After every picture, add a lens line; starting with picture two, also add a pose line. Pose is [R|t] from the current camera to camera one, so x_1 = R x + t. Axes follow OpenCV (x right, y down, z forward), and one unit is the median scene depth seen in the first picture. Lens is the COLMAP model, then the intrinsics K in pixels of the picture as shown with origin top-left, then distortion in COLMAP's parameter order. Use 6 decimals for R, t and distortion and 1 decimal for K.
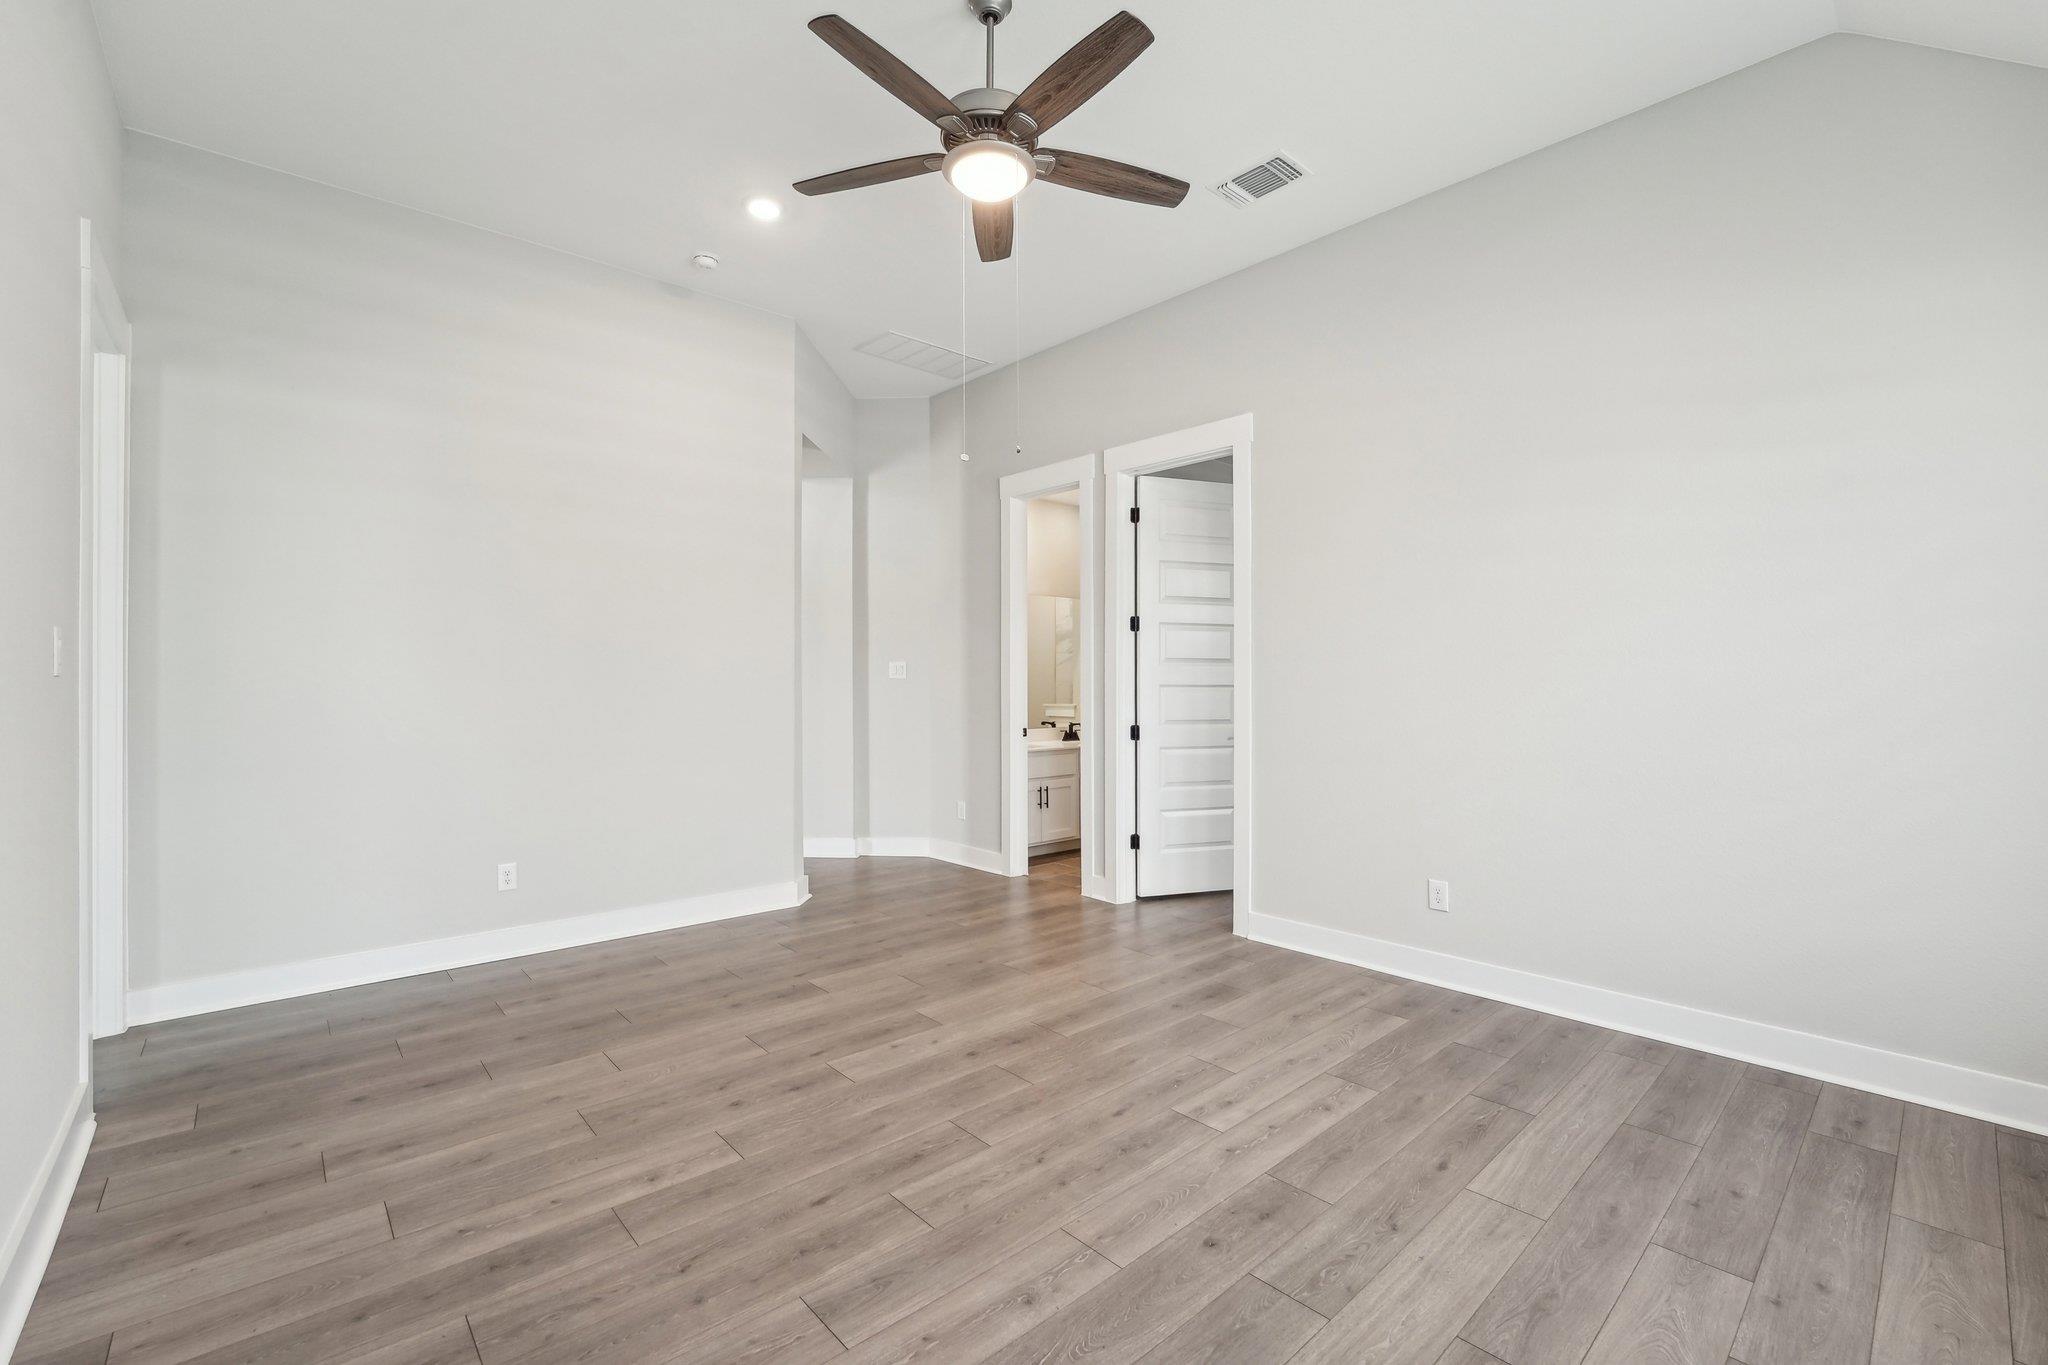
lens RADIAL K [[868.5, 0, 1010.7], [0, 868.5, 683.1], [0, 0, 1]] dist [-0.018473, -0.001575]
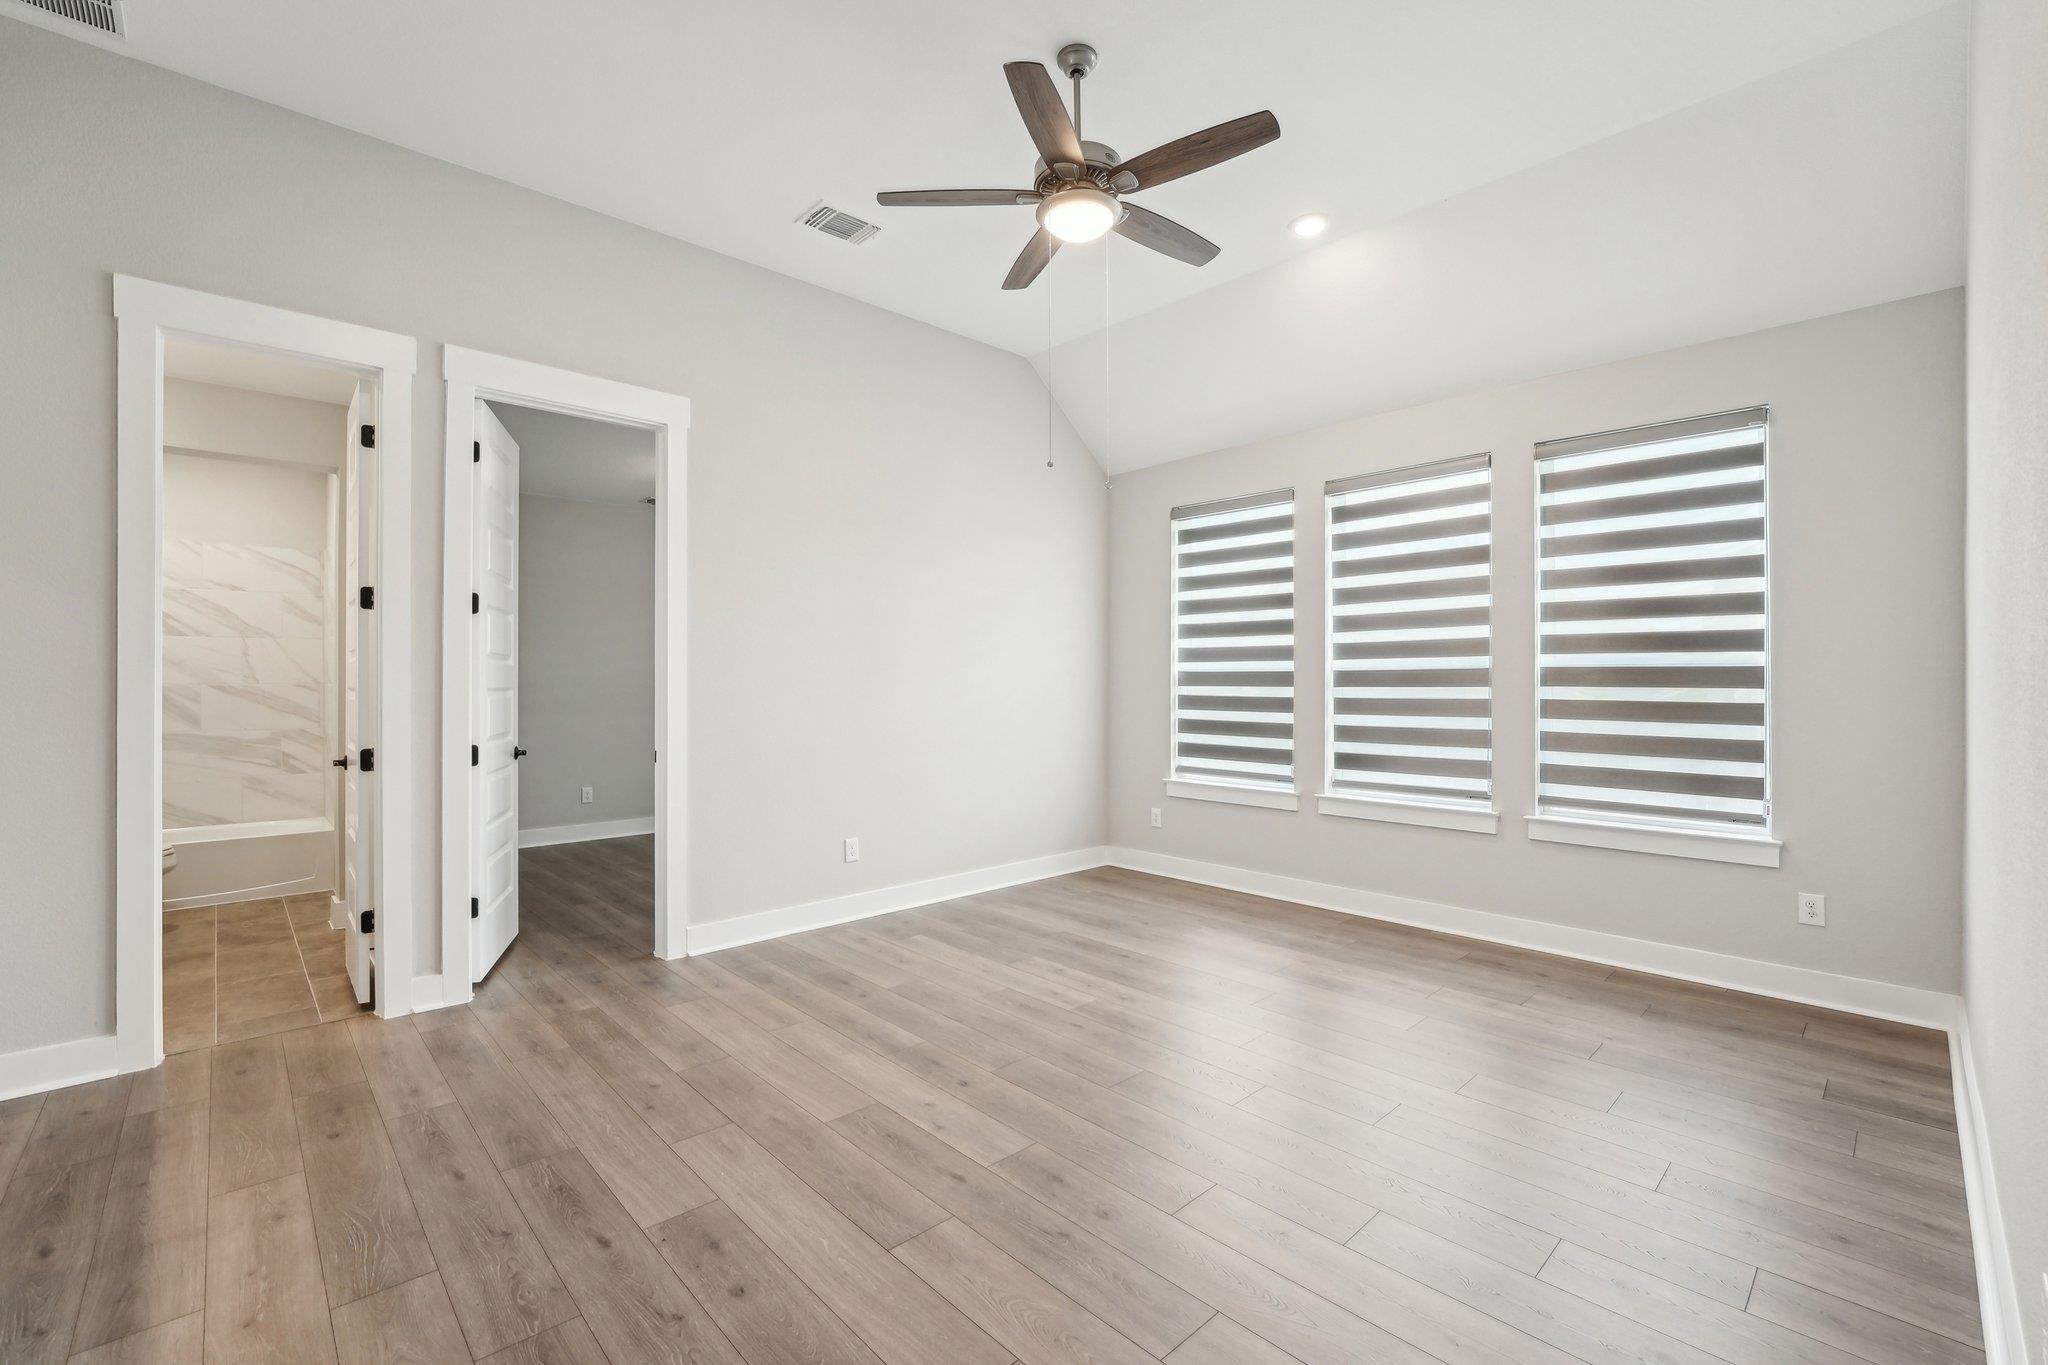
lens RADIAL K [[868.5, 0, 1029.5], [0, 868.5, 677.1], [0, 0, 1]] dist [-0.018473, -0.001575]
pose [[-0.026935, 0.003274, 0.999632, -0.973011], [0.004952, 0.999983, -0.003141, -0.004347], [-0.999625, 0.004866, -0.026951, 0.949883]]
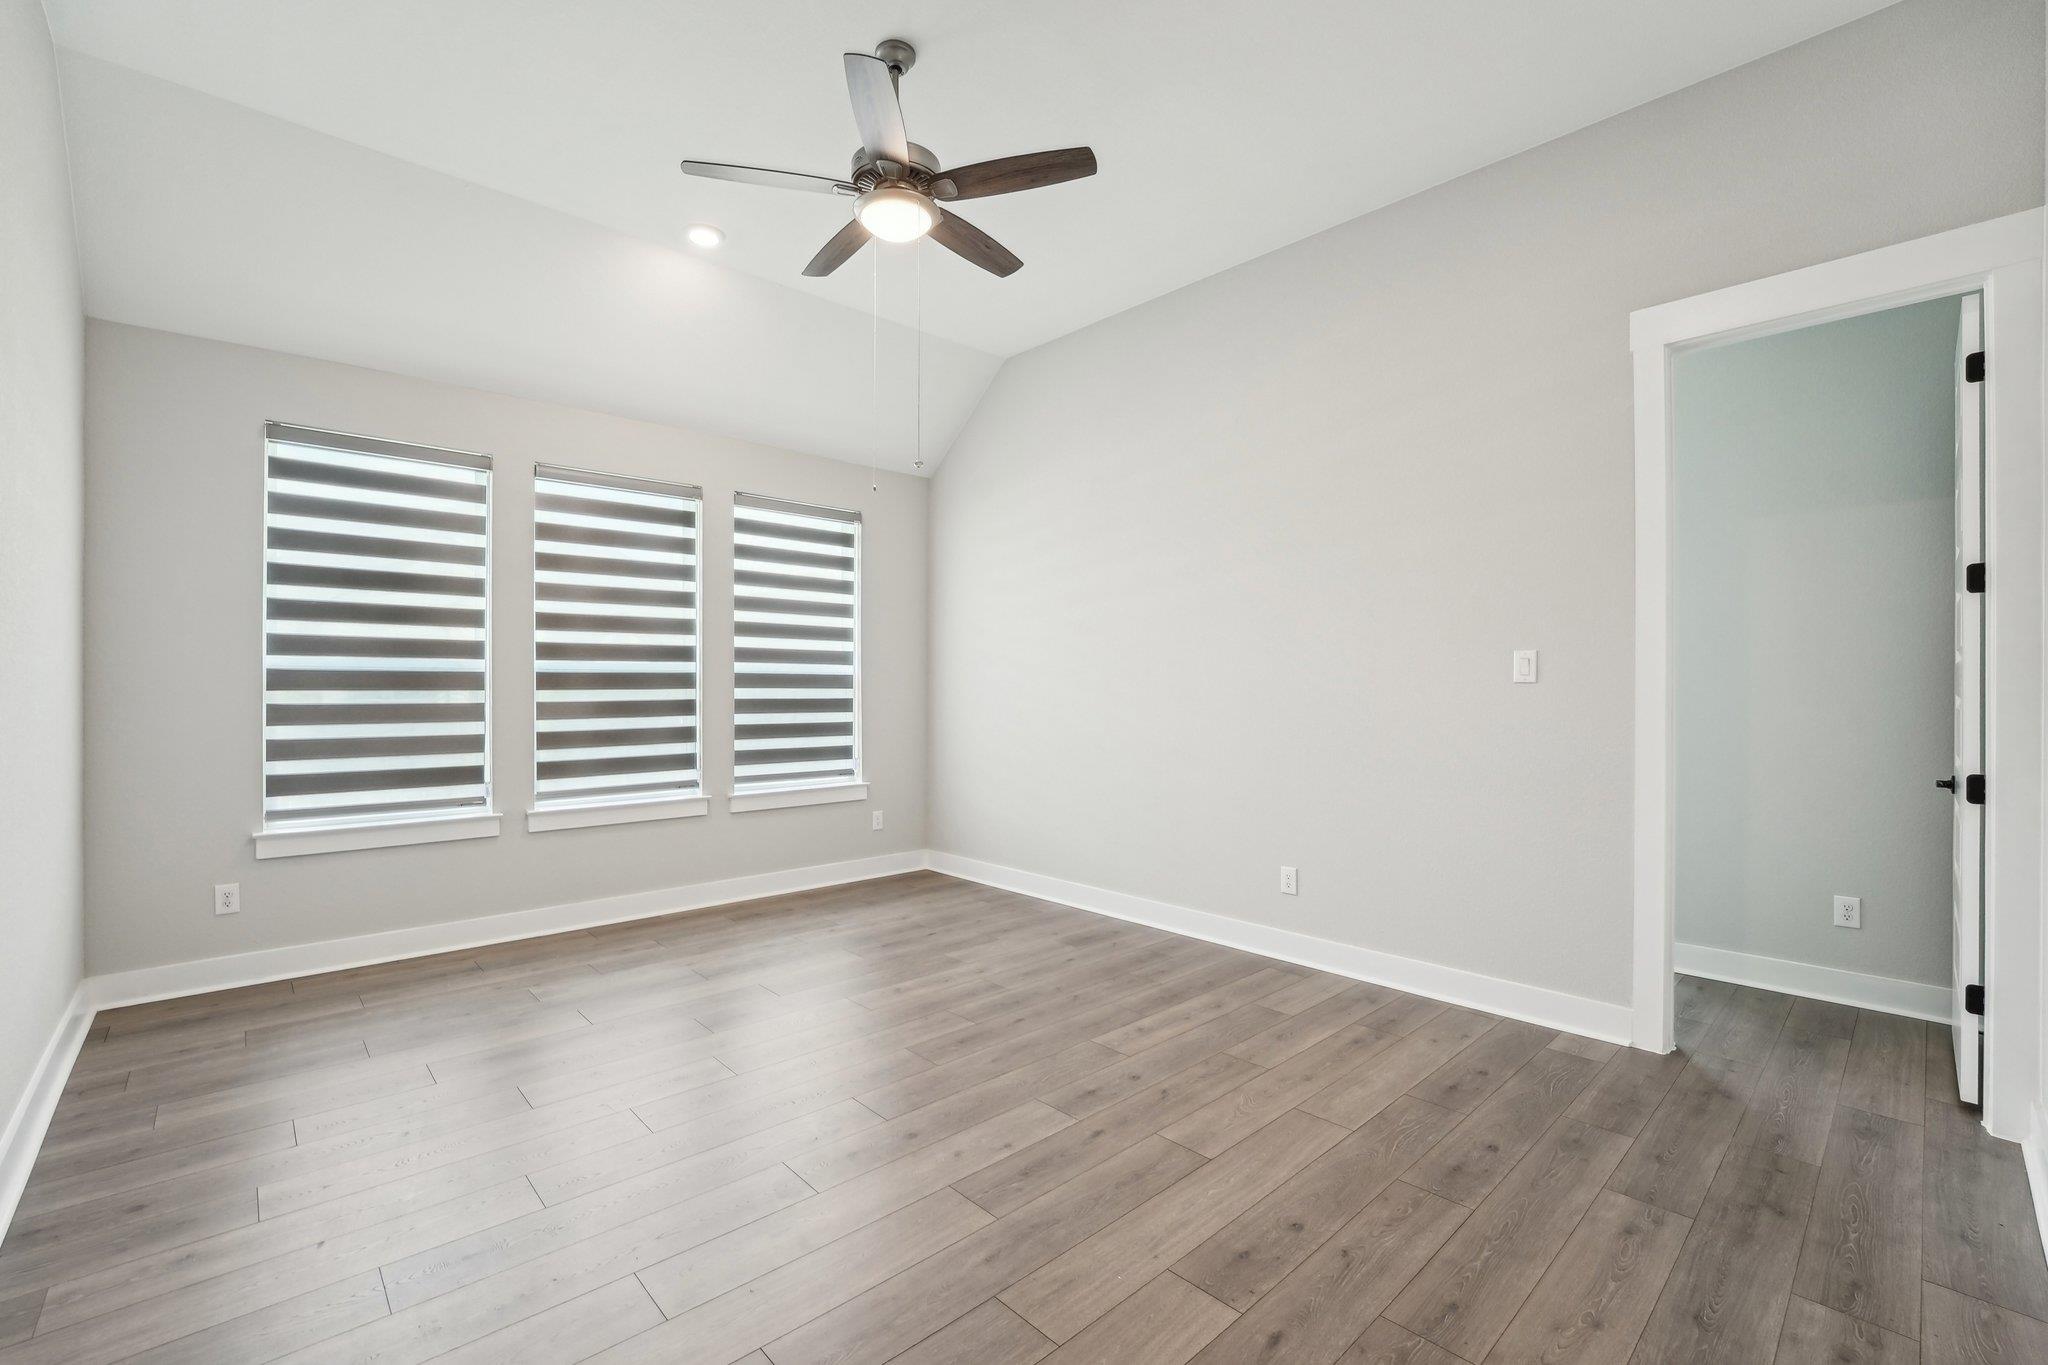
lens RADIAL K [[868.5, 0, 984.3], [0, 868.5, 688.3], [0, 0, 1]] dist [-0.018473, -0.001575]
pose [[-0.999966, -0.004834, 0.006732, -0.117427], [-0.004781, 0.999957, 0.007929, -0.008111], [-0.006770, 0.007896, -0.999946, 1.822662]]
